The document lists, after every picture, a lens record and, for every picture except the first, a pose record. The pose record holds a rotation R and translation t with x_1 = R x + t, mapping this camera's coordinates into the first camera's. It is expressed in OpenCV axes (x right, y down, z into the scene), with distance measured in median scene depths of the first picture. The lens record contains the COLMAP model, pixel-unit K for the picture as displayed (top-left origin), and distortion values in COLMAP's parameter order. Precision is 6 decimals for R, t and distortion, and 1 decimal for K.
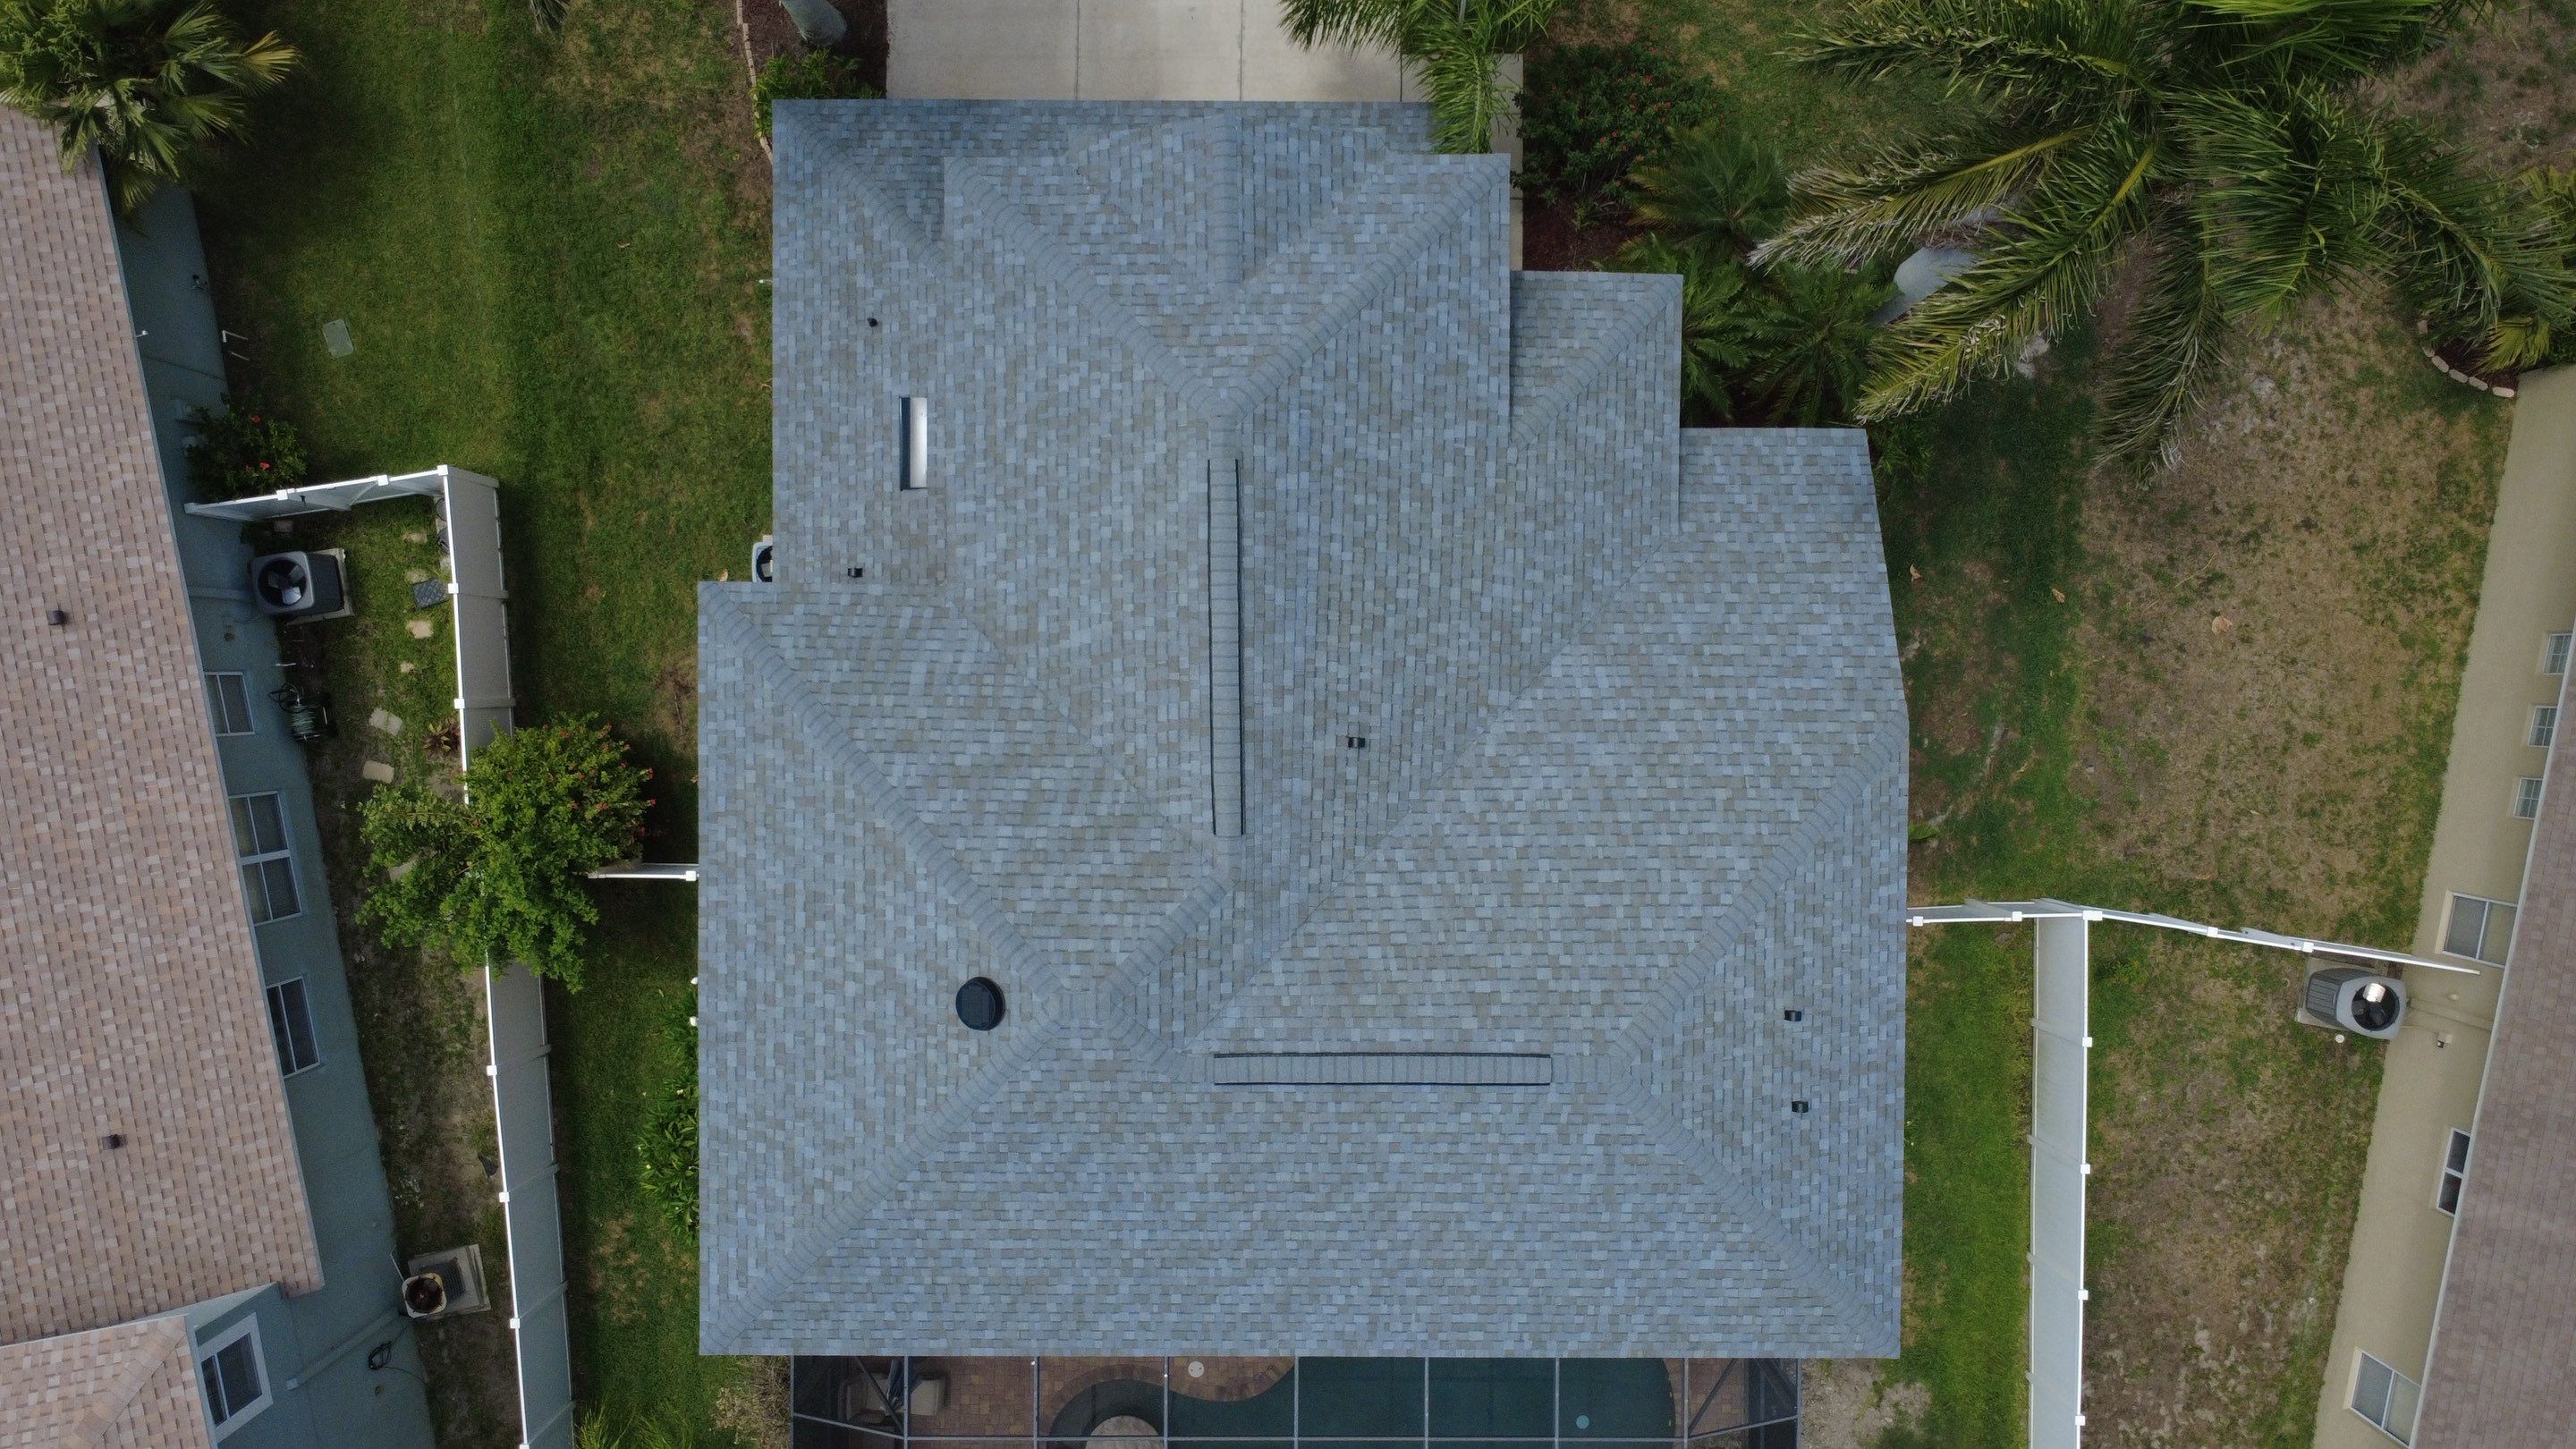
lens RADIAL K [[1874.4, 0, 1285.1], [0, 1874.4, 721.2], [0, 0, 1]] dist [0.001258, 0.000212]
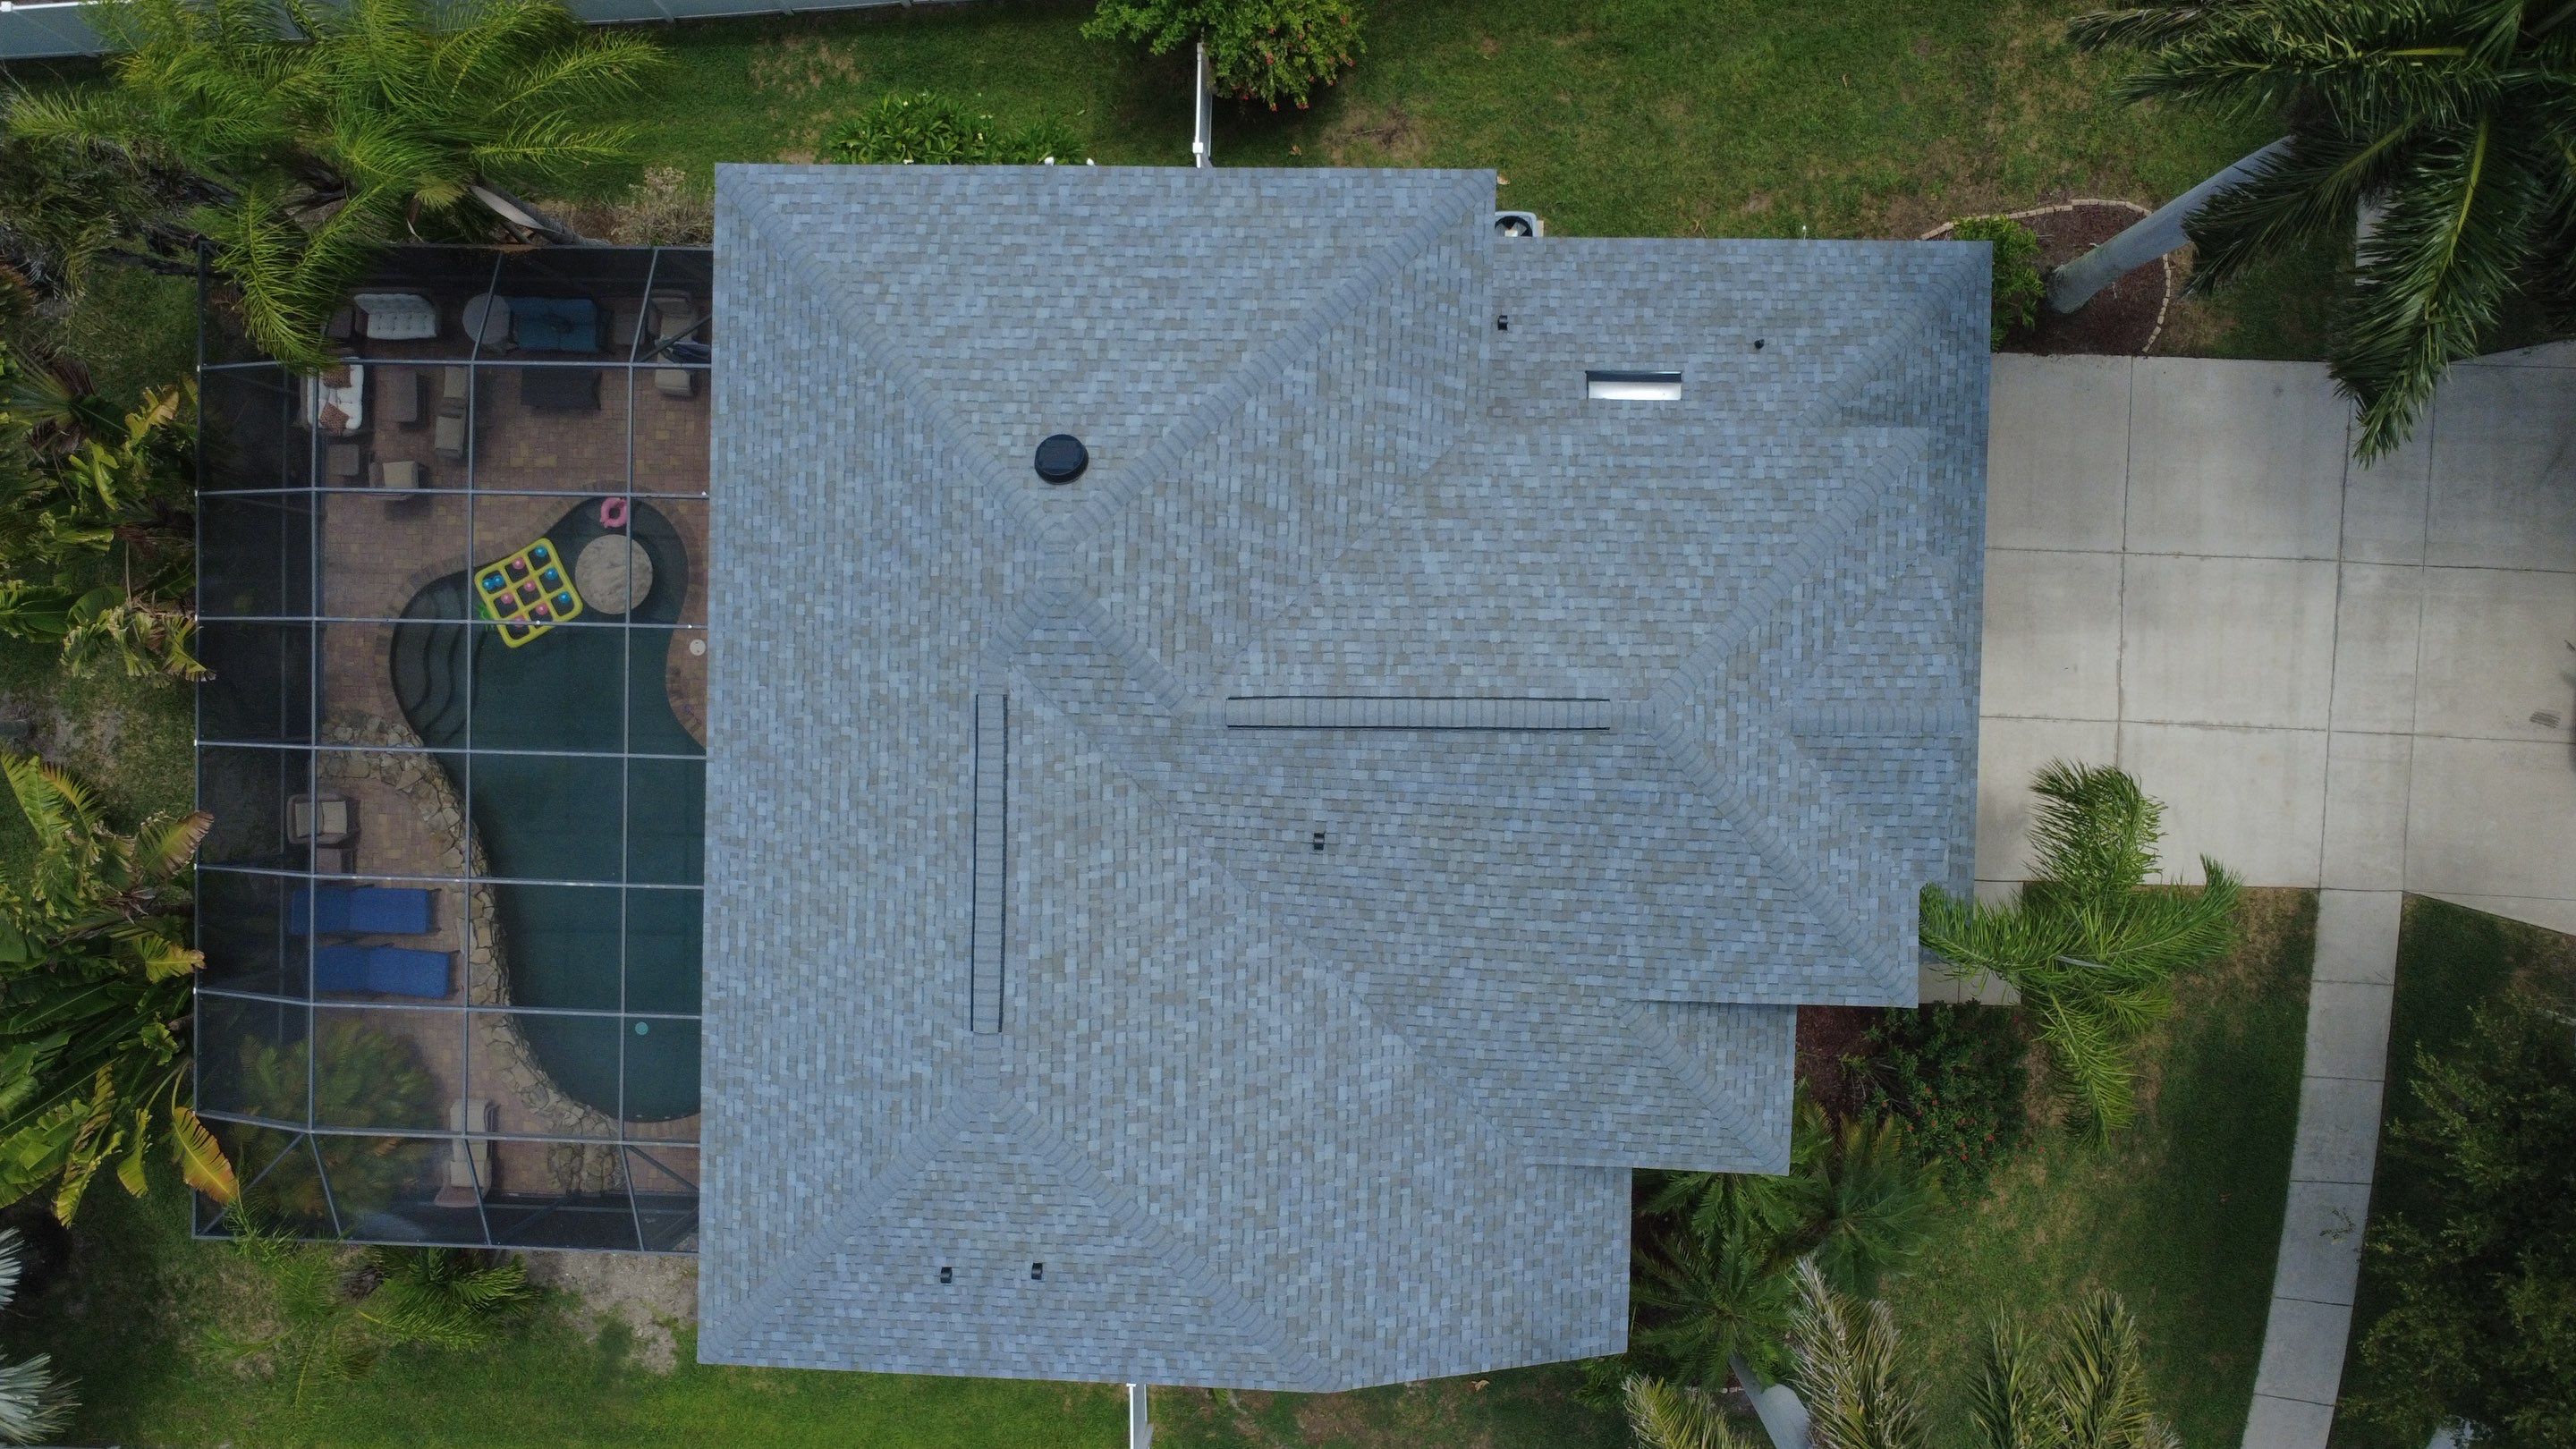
lens RADIAL K [[1878.2, 0, 1283.8], [0, 1878.2, 720.2], [0, 0, 1]] dist [-0.003214, 0.007267]
pose [[-0.018370, 0.999642, 0.019453, -0.039138], [-0.999241, -0.019024, 0.033987, -0.002216], [0.034345, -0.018814, 0.999233, 0.010039]]
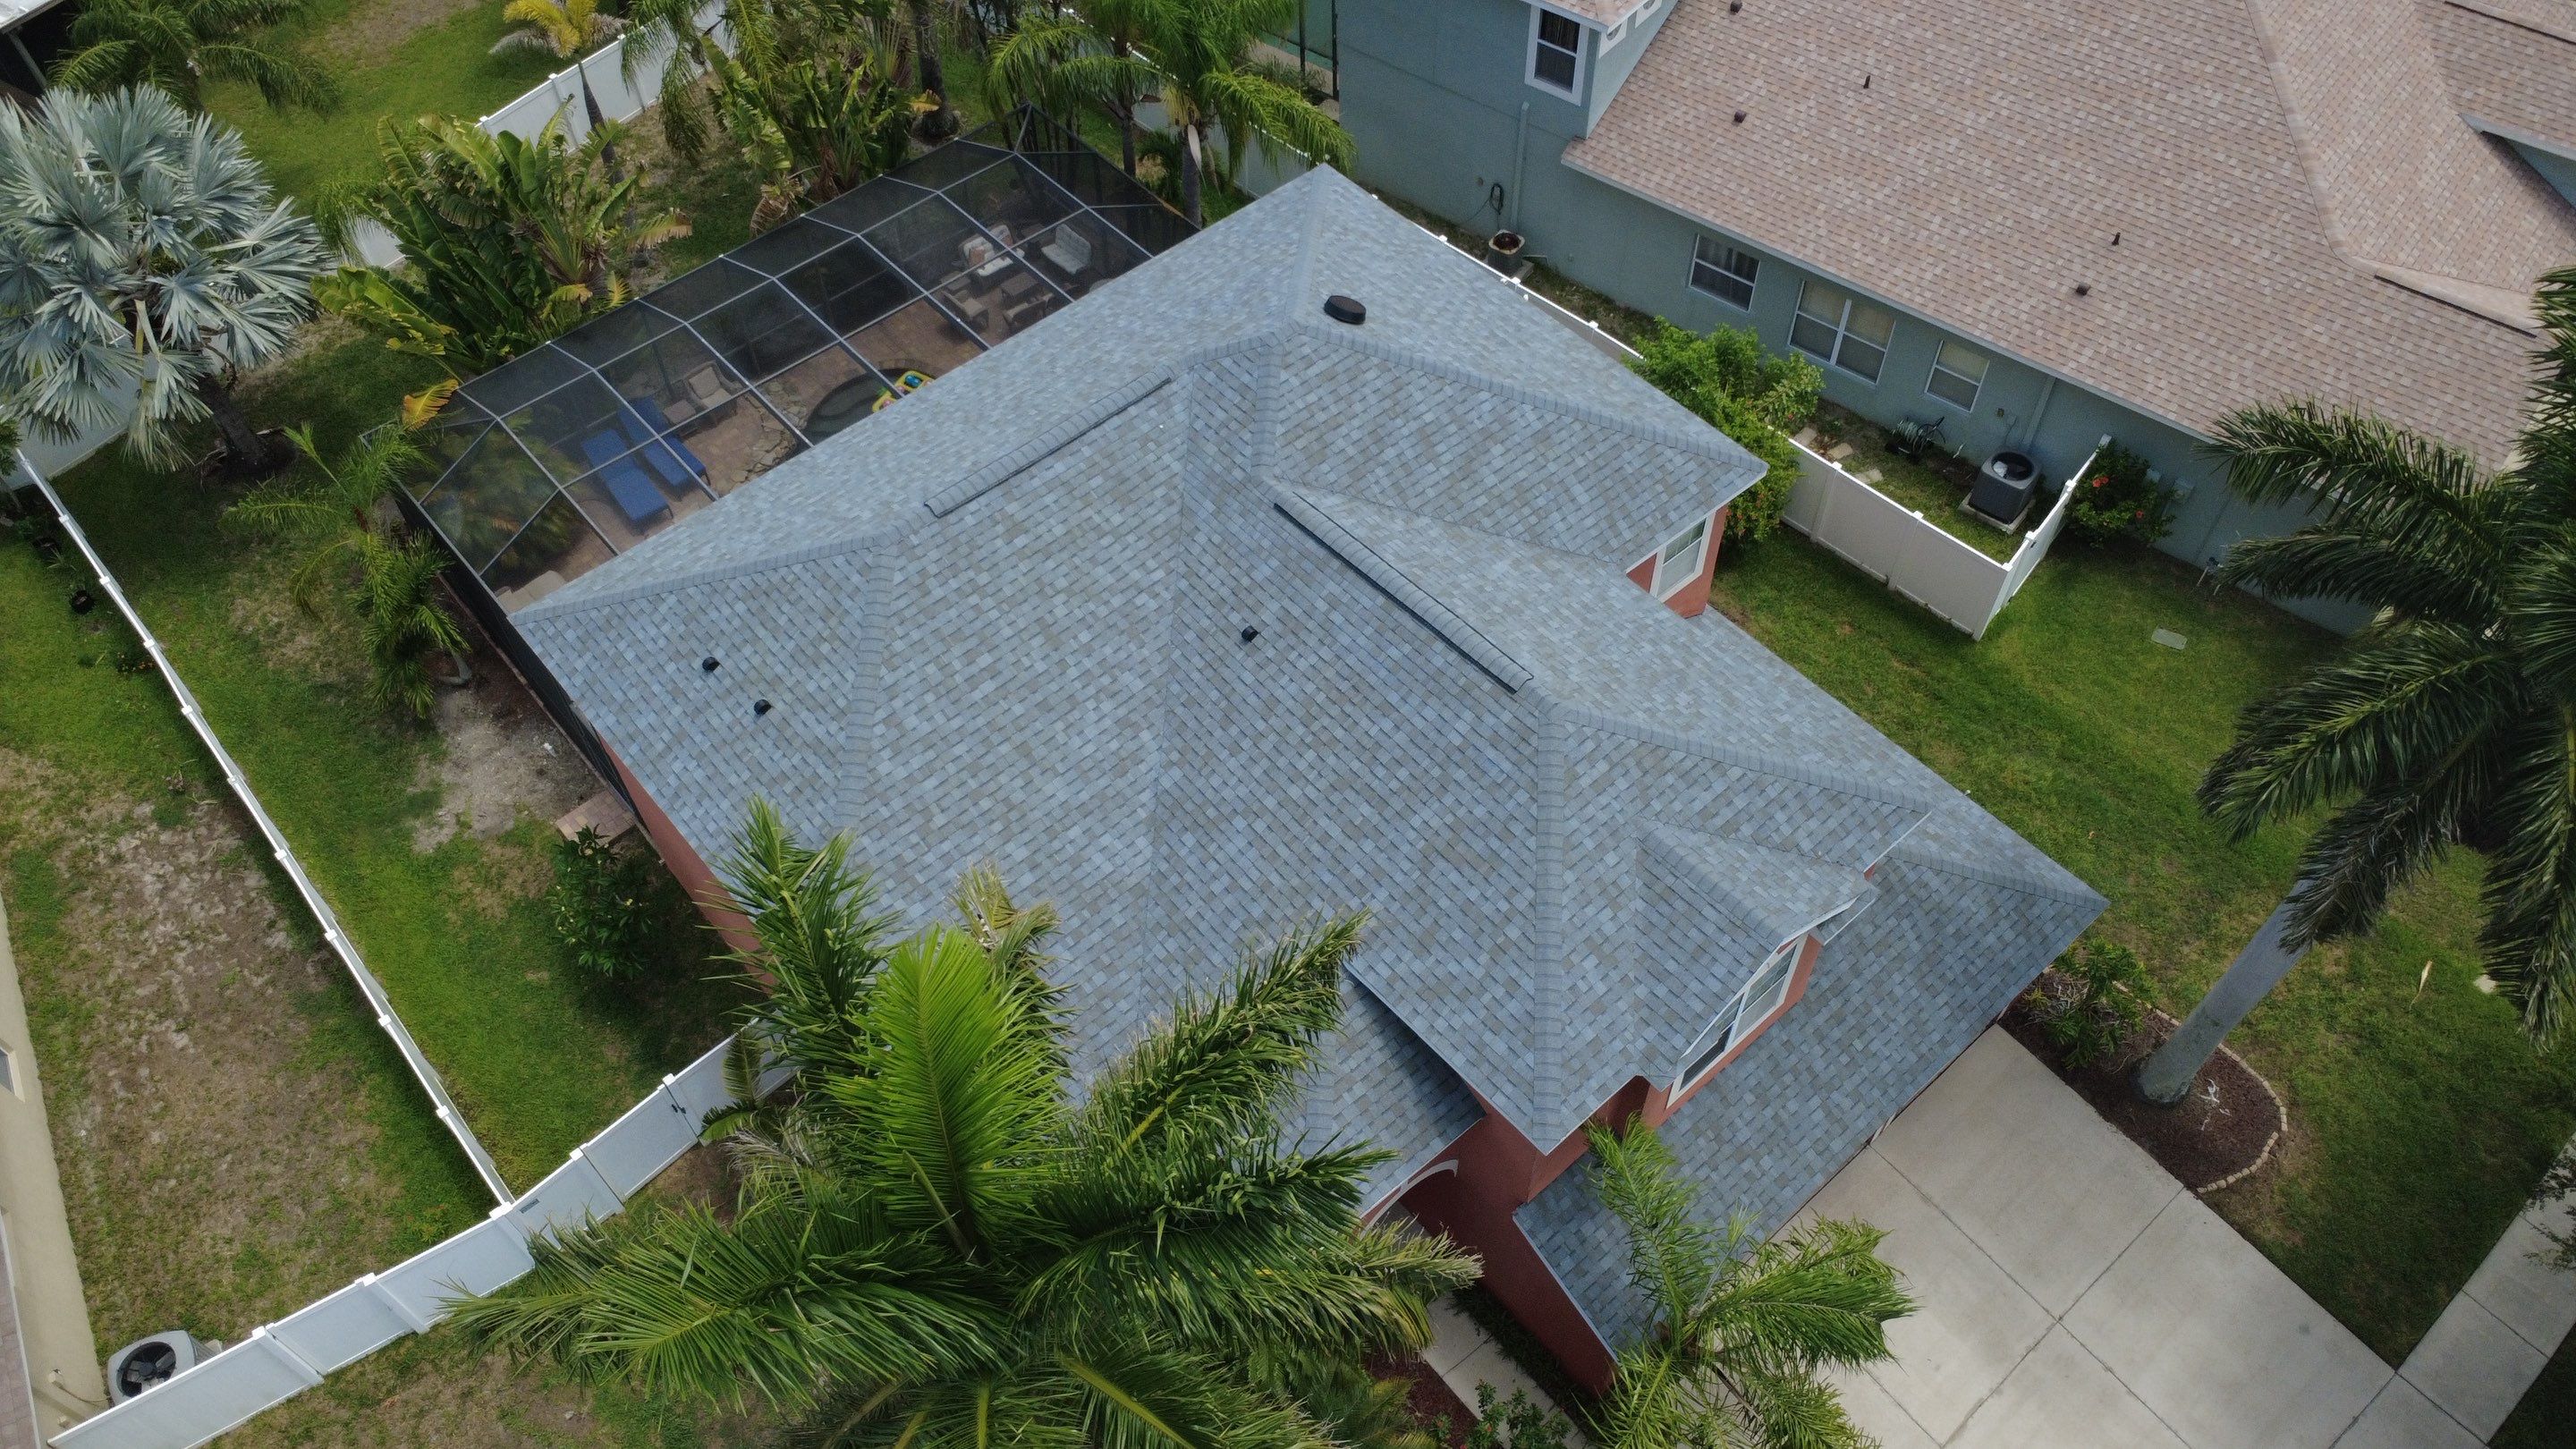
lens RADIAL K [[1878.2, 0, 1283.8], [0, 1878.2, 720.2], [0, 0, 1]] dist [-0.003214, 0.007267]
pose [[-0.753395, 0.529840, -0.389443, 0.410416], [-0.657545, -0.602054, 0.452952, -0.454259], [0.005527, 0.597328, 0.801978, 0.146258]]
